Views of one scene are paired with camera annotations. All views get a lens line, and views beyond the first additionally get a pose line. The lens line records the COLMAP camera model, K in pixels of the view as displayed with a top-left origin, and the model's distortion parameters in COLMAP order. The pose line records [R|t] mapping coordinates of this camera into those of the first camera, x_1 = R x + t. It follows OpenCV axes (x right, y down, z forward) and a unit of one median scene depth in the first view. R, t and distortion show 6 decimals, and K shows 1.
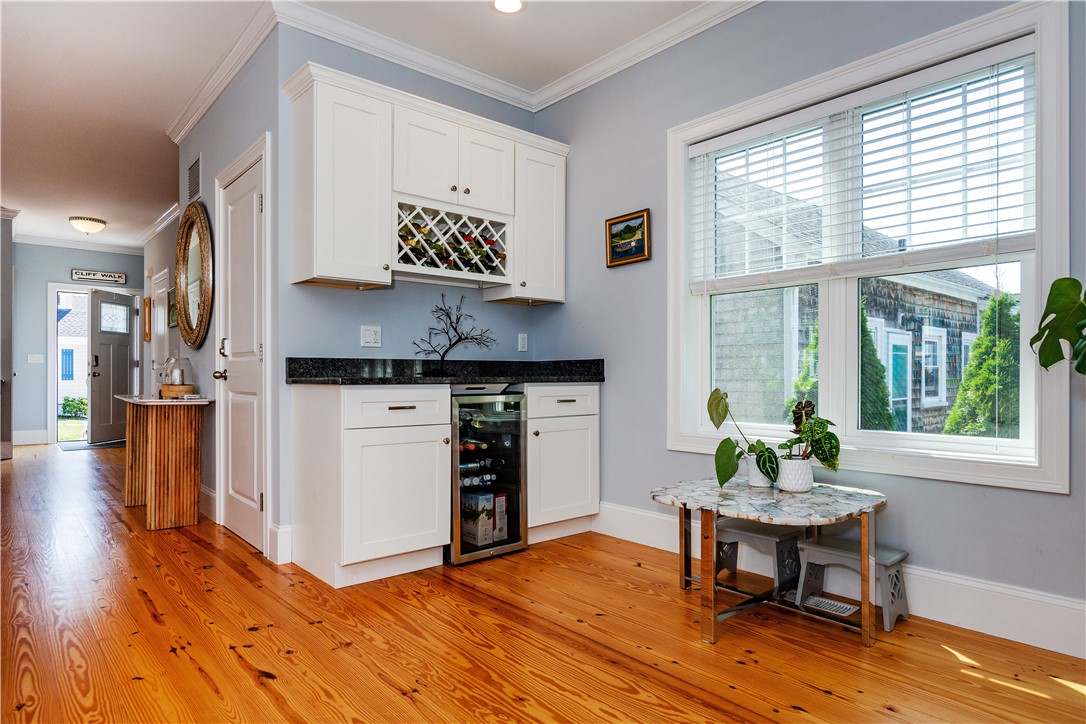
lens RADIAL K [[654.0, 0, 572.4], [0, 654.0, 382.0], [0, 0, 1]] dist [0.001730, -0.002817]
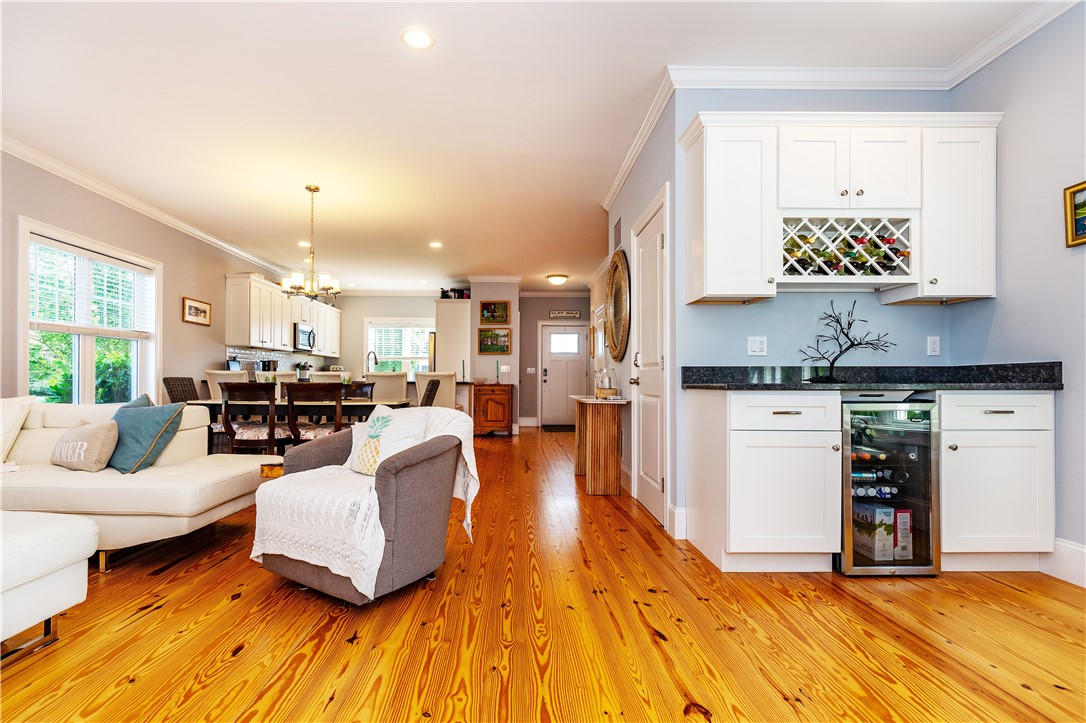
lens RADIAL K [[541.7, 0, 504.4], [0, 541.7, 377.1], [0, 0, 1]] dist [-0.000322, 0.000281]
pose [[0.735491, -0.004336, -0.677520, -0.005817], [-0.008212, 0.999849, -0.015314, -0.000530], [0.677484, 0.016827, 0.735345, 0.052916]]
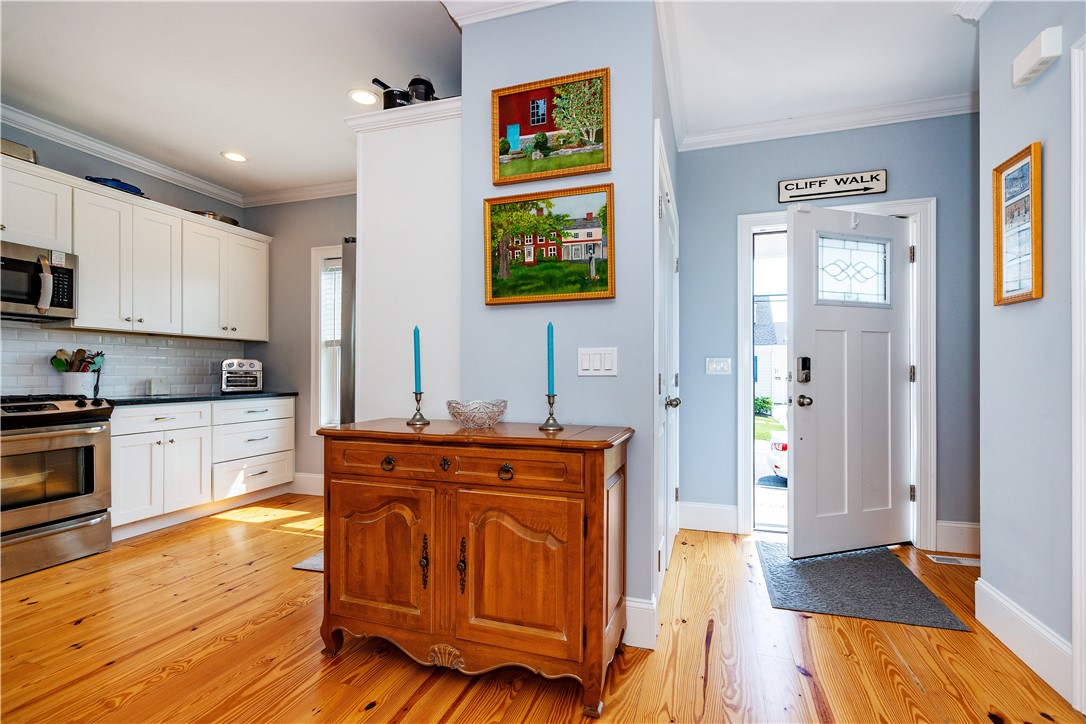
lens RADIAL K [[522.3, 0, 531.6], [0, 522.3, 371.8], [0, 0, 1]] dist [-0.000486, 0.000471]
pose [[0.494916, -0.007846, -0.868906, -1.542986], [-0.005569, 0.999910, -0.012201, -0.071577], [0.868923, 0.010878, 0.494827, 1.925295]]
